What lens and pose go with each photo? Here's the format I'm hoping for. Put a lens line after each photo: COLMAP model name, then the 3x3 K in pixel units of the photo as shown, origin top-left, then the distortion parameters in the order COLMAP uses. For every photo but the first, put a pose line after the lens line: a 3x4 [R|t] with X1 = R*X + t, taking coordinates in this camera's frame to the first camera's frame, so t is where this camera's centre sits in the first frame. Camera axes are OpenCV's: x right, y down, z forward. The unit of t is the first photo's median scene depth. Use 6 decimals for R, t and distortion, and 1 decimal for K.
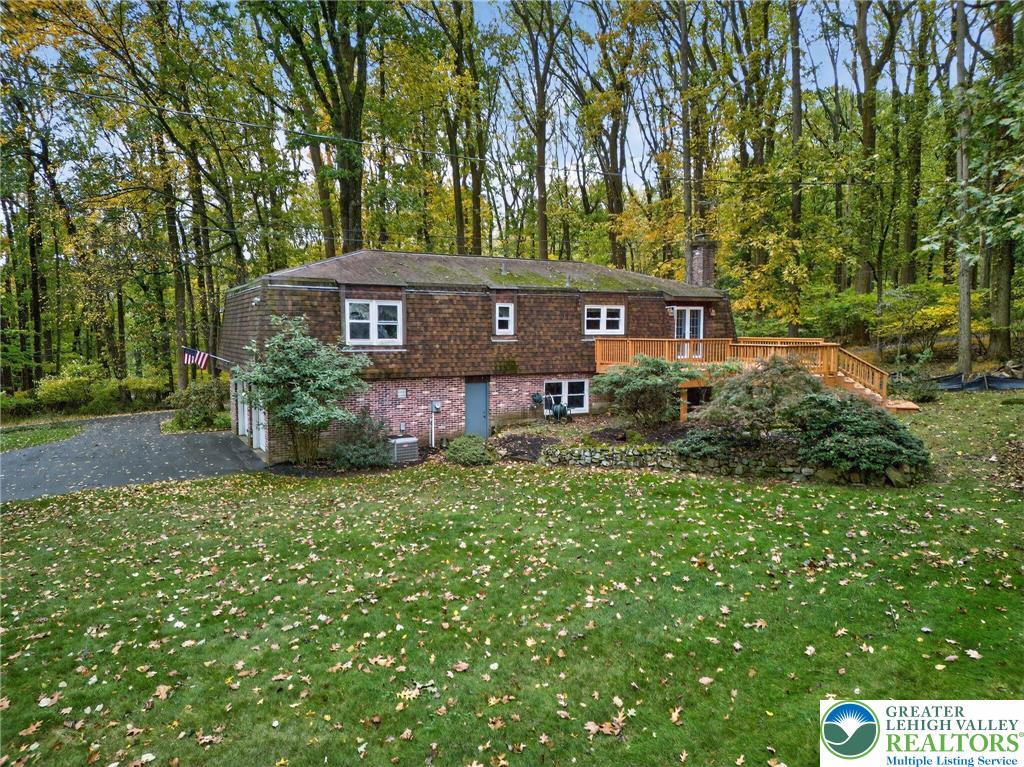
lens RADIAL K [[703.2, 0, 512.0], [0, 703.2, 383.5], [0, 0, 1]] dist [0.085286, -0.086000]
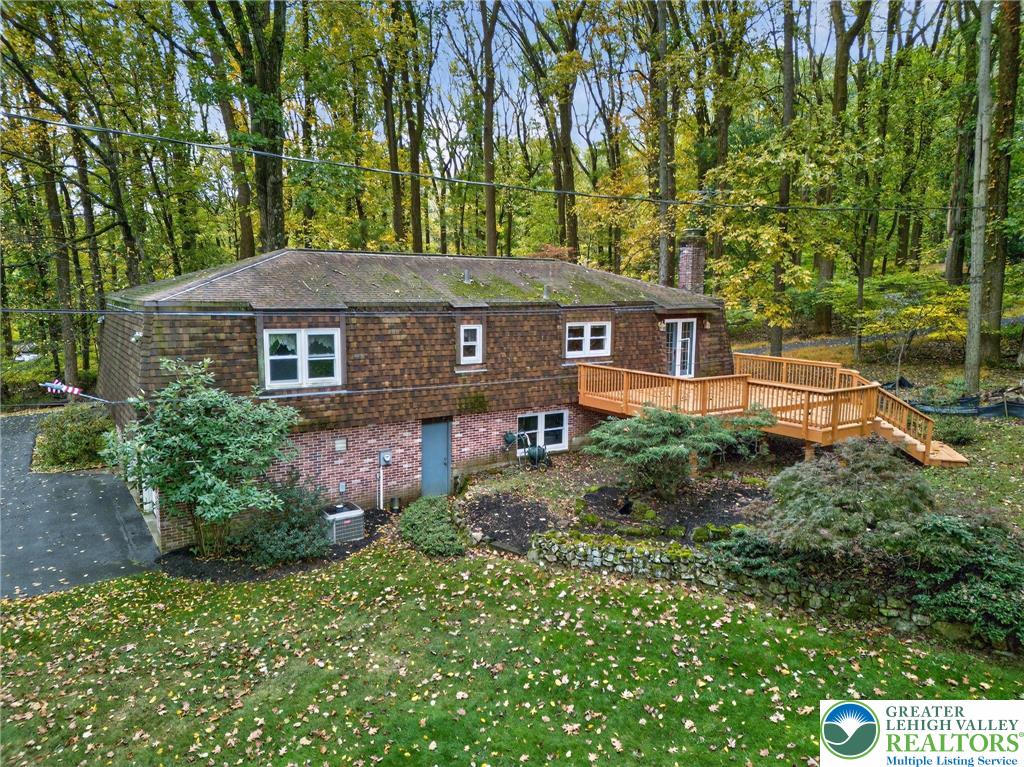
lens RADIAL K [[703.2, 0, 512.0], [0, 703.2, 383.5], [0, 0, 1]] dist [0.085286, -0.086000]
pose [[0.995137, -0.003293, 0.098449, -0.042864], [-0.002888, 0.998036, 0.062580, -0.097390], [-0.098461, -0.062560, 0.993172, 0.199178]]
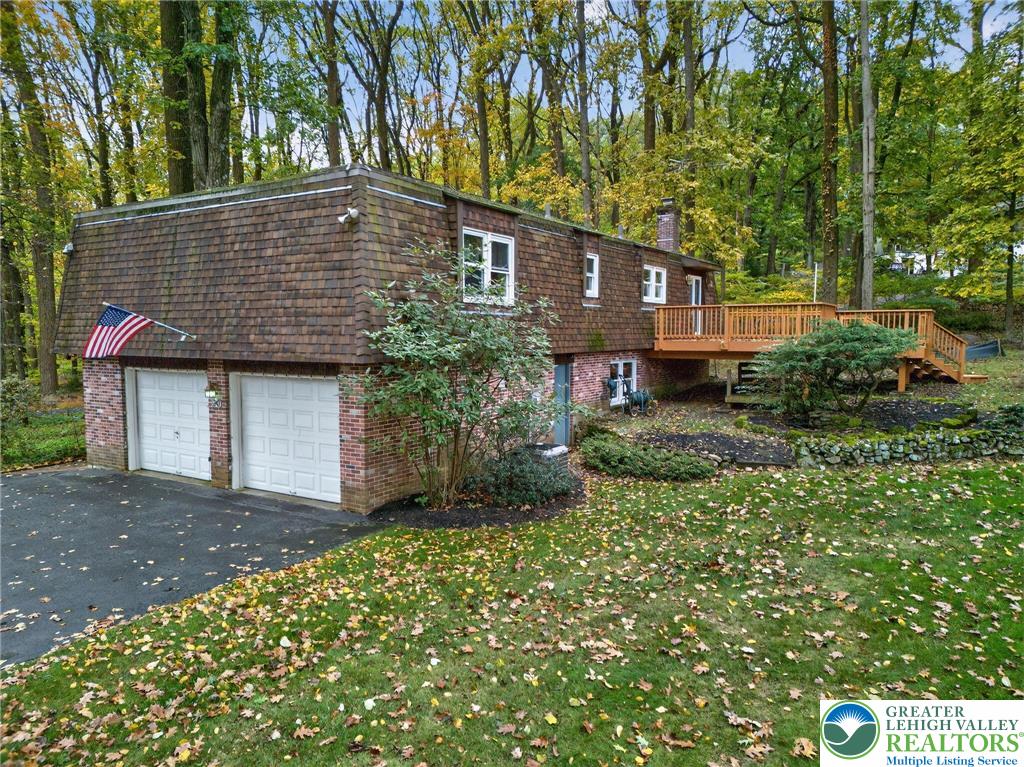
lens RADIAL K [[703.2, 0, 512.0], [0, 703.2, 383.5], [0, 0, 1]] dist [0.085286, -0.086000]
pose [[0.877246, -0.035105, 0.478756, -0.436927], [0.035270, 0.999340, 0.008652, 0.010547], [-0.478744, 0.009296, 0.877906, 0.400333]]
